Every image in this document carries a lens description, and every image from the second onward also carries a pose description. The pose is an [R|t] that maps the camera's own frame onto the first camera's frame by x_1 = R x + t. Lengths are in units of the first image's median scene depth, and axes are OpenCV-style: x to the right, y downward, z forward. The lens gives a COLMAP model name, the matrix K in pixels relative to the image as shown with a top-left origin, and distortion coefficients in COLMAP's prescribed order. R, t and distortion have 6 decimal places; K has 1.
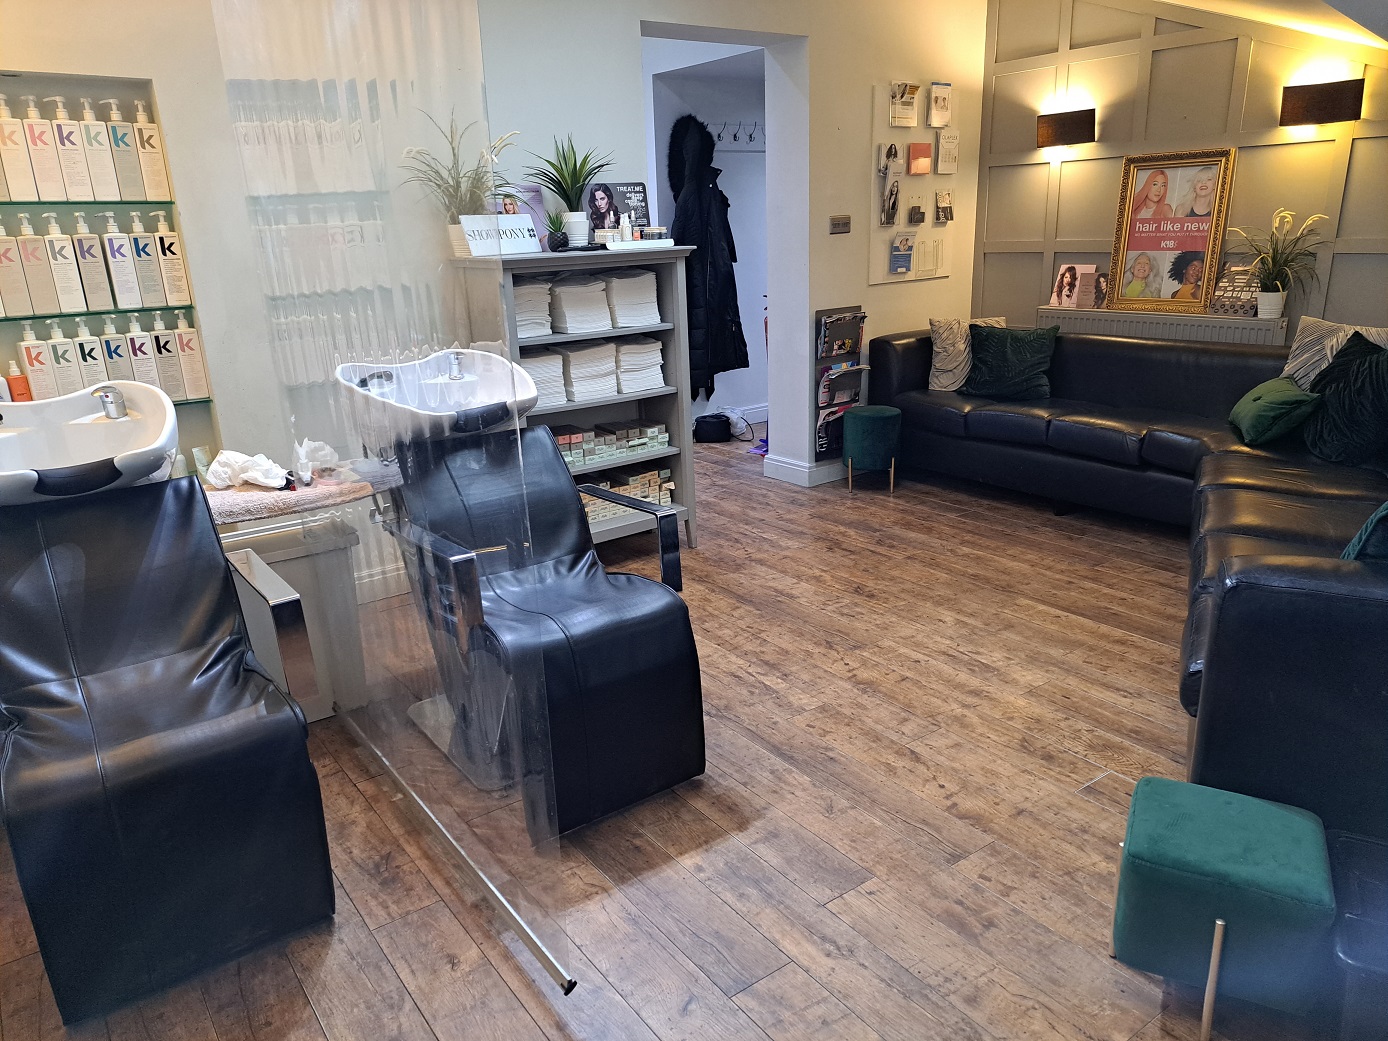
lens RADIAL K [[984.8, 0, 692.0], [0, 984.8, 529.5], [0, 0, 1]] dist [0.061519, -0.045050]
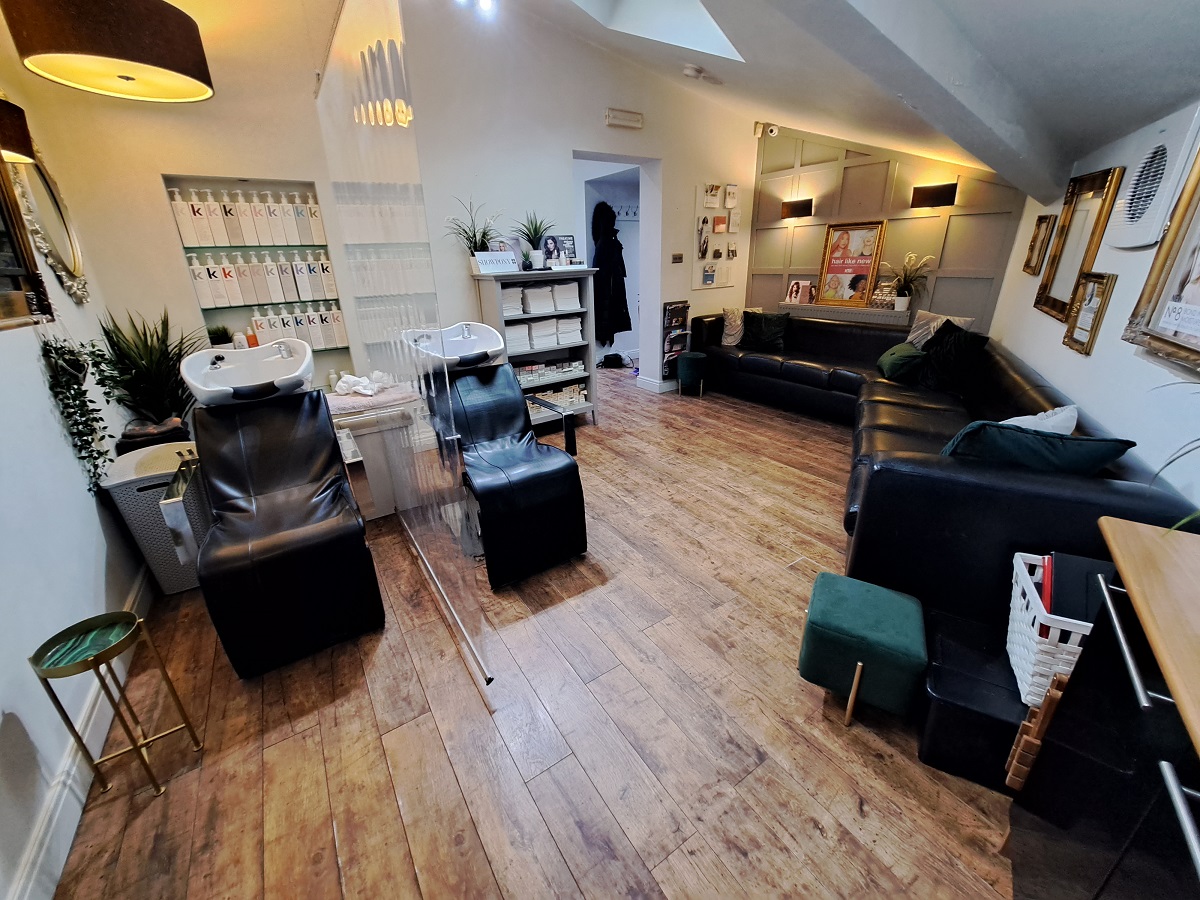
lens RADIAL K [[474.1, 0, 588.0], [0, 474.1, 432.3], [0, 0, 1]] dist [-0.000477, 0.000078]
pose [[0.998741, 0.021902, -0.045131, 0.043838], [-0.019532, 0.998440, 0.052300, -0.024246], [0.046207, -0.051353, 0.997611, 0.093265]]
